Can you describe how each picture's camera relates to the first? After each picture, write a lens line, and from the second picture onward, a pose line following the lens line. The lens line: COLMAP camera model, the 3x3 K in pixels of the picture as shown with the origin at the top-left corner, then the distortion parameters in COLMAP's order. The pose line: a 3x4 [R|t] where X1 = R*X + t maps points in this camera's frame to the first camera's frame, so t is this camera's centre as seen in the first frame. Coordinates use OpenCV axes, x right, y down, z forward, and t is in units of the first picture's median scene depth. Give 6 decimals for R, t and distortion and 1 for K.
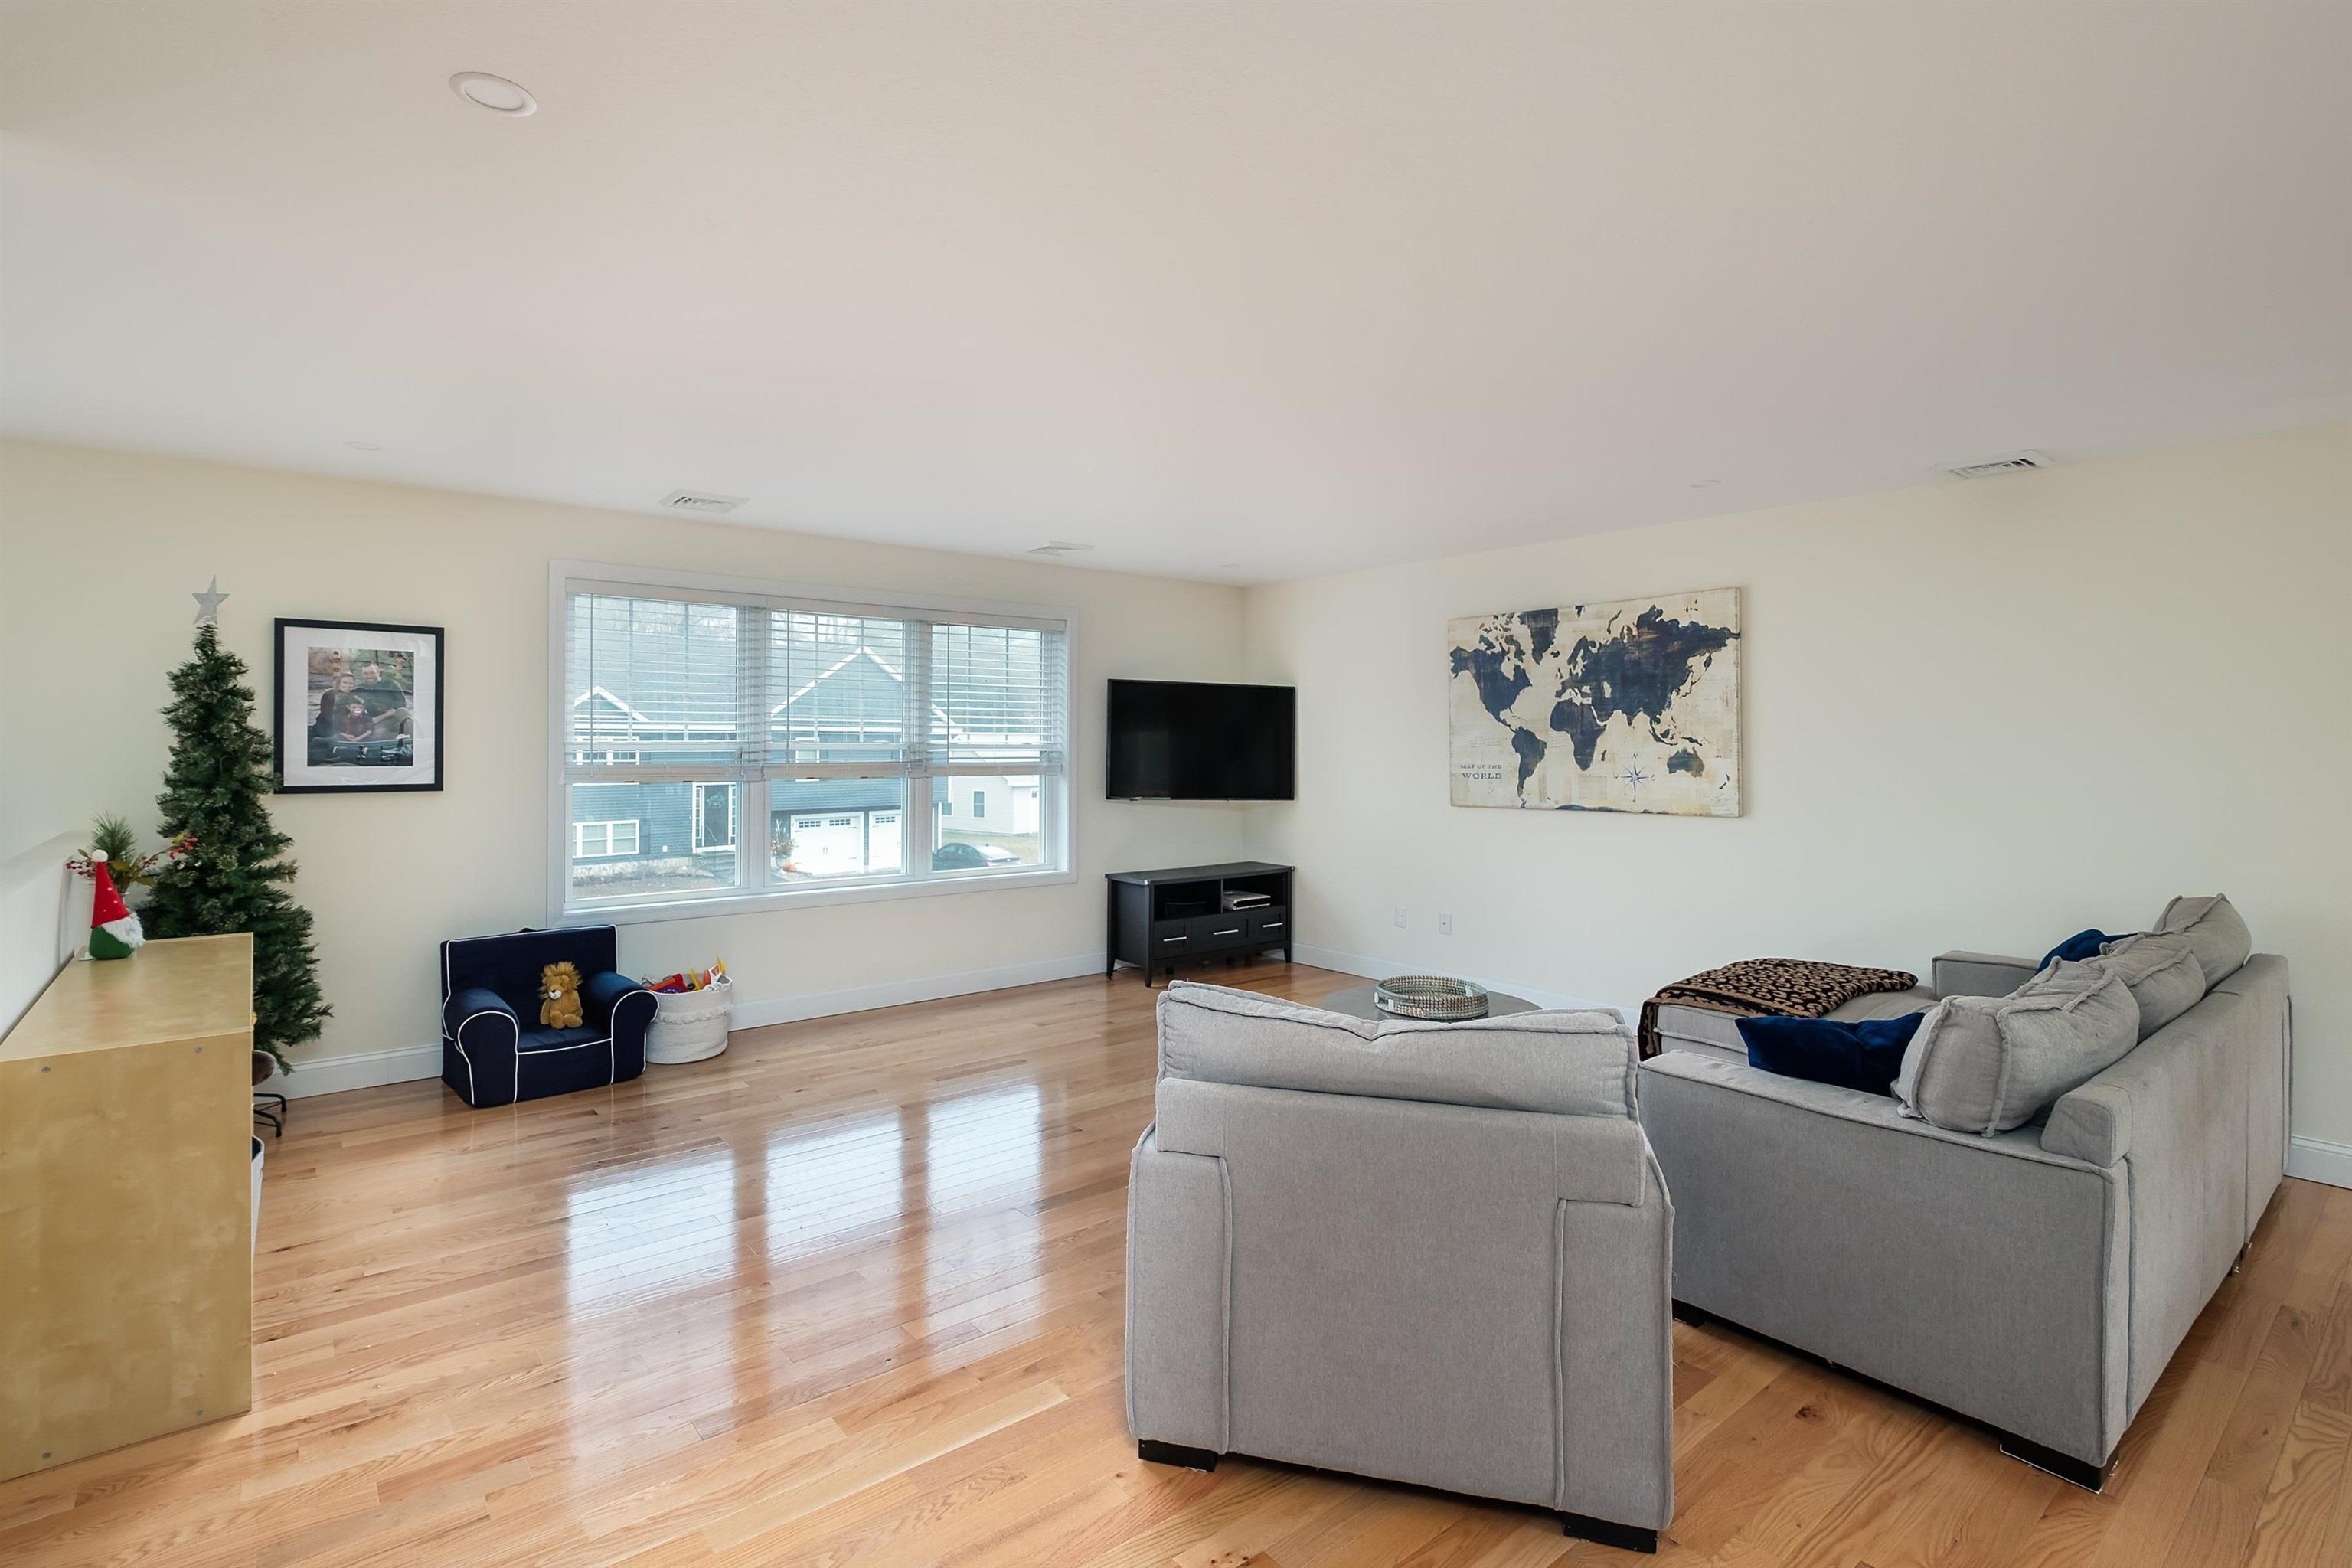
lens RADIAL K [[1085.3, 0, 1167.5], [0, 1085.3, 759.5], [0, 0, 1]] dist [-0.019092, 0.000951]
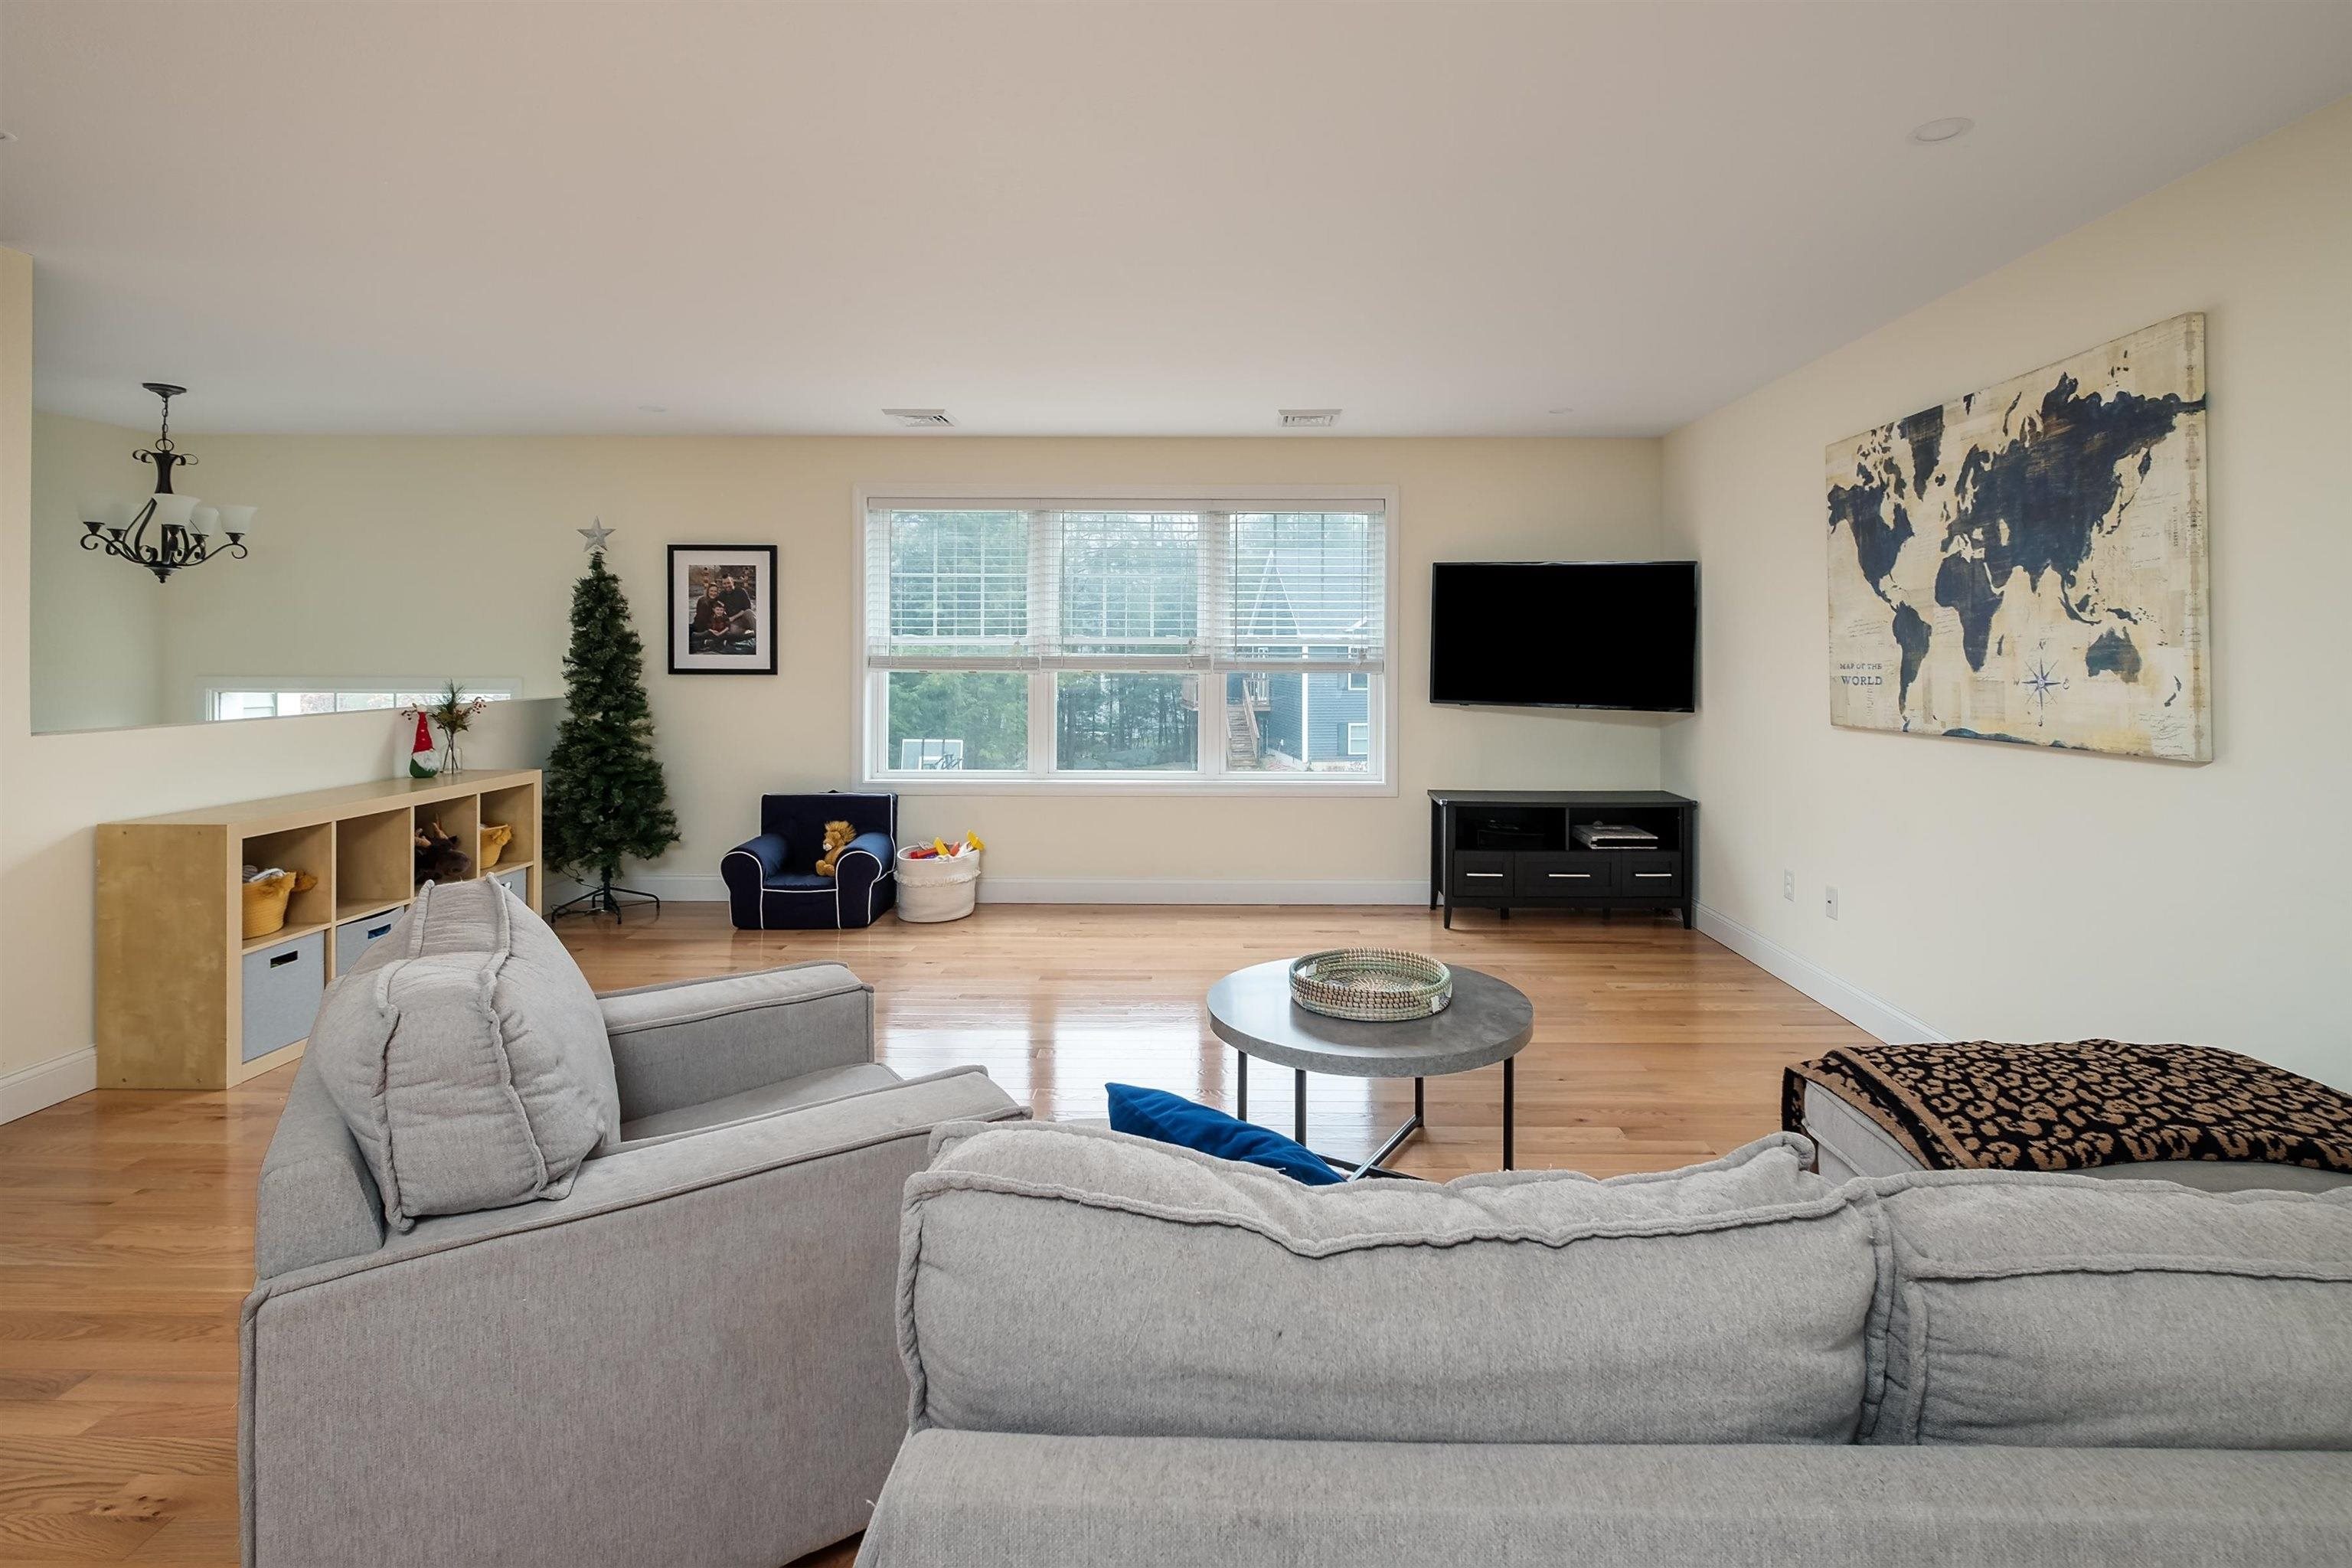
lens RADIAL K [[1085.3, 0, 1250.1], [0, 1085.3, 653.9], [0, 0, 1]] dist [-0.019092, 0.000951]
pose [[0.780637, 0.000488, -0.624984, 0.462474], [-0.009092, 0.999903, -0.010577, 0.010966], [0.624918, 0.013939, 0.780566, 0.305403]]
